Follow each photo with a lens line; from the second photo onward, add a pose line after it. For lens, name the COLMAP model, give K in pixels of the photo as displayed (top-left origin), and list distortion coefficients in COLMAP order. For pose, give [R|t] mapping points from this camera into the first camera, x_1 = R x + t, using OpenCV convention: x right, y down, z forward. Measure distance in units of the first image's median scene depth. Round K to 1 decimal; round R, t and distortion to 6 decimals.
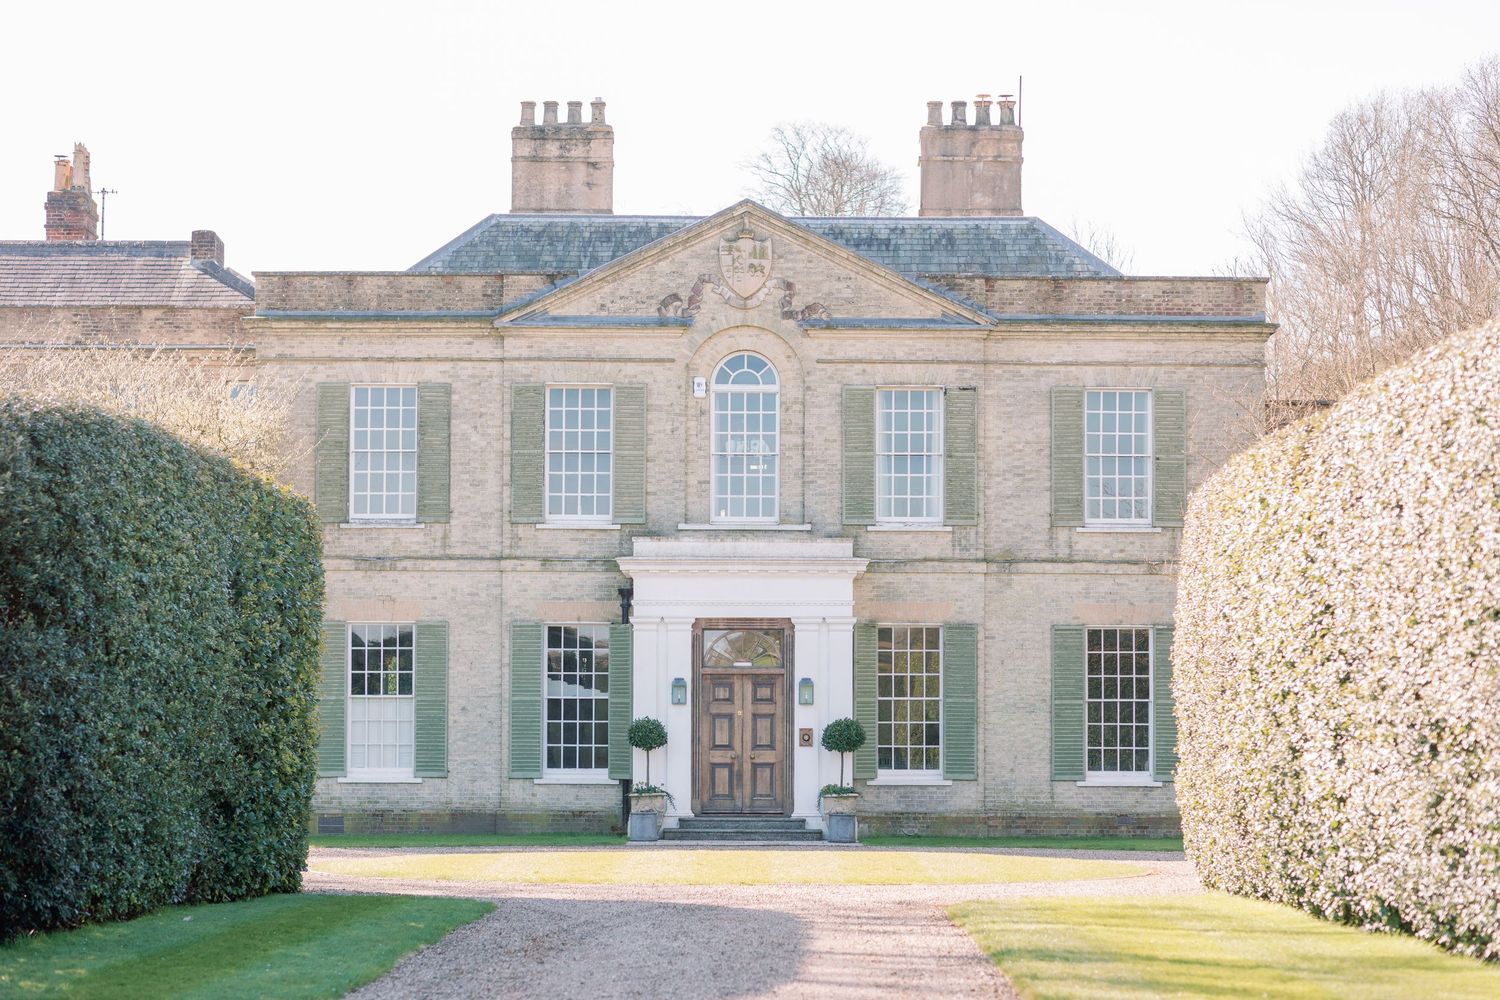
lens RADIAL K [[3558.3, 0, 741.2], [0, 3558.3, 500.1], [0, 0, 1]] dist [0.099688, 0.000000]
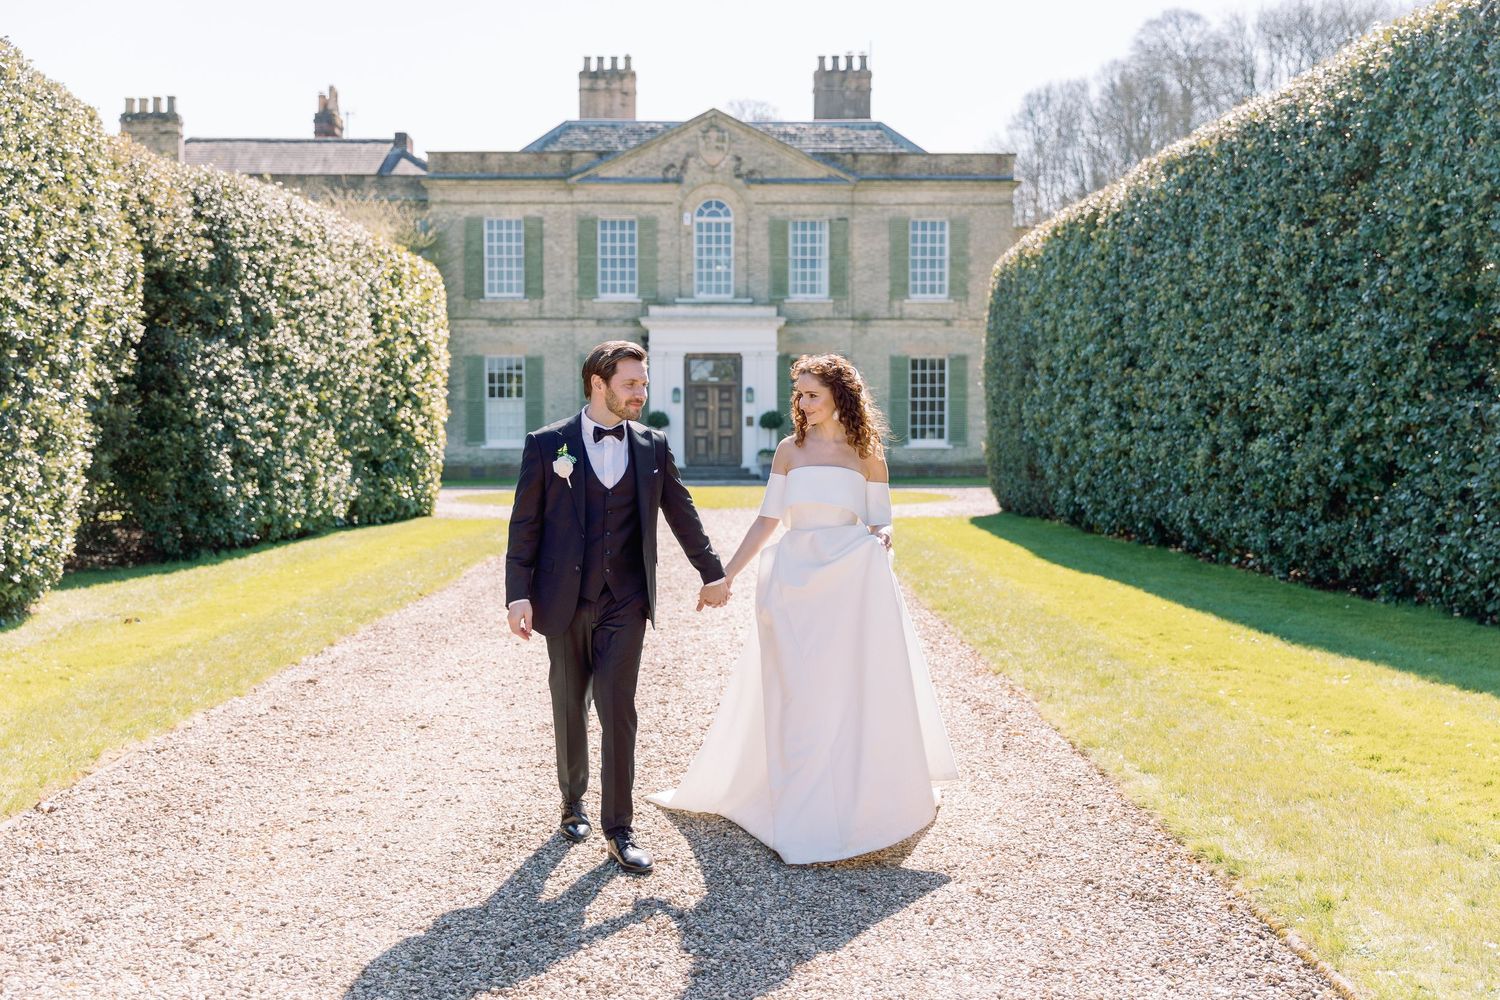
lens RADIAL K [[3558.3, 0, 750.0], [0, 3558.3, 498.7], [0, 0, 1]] dist [0.099688, 0.000000]
pose [[0.999895, -0.006934, 0.012732, -0.004130], [0.005676, 0.995337, 0.096286, -0.062805], [-0.013341, -0.096204, 0.995272, -0.730675]]
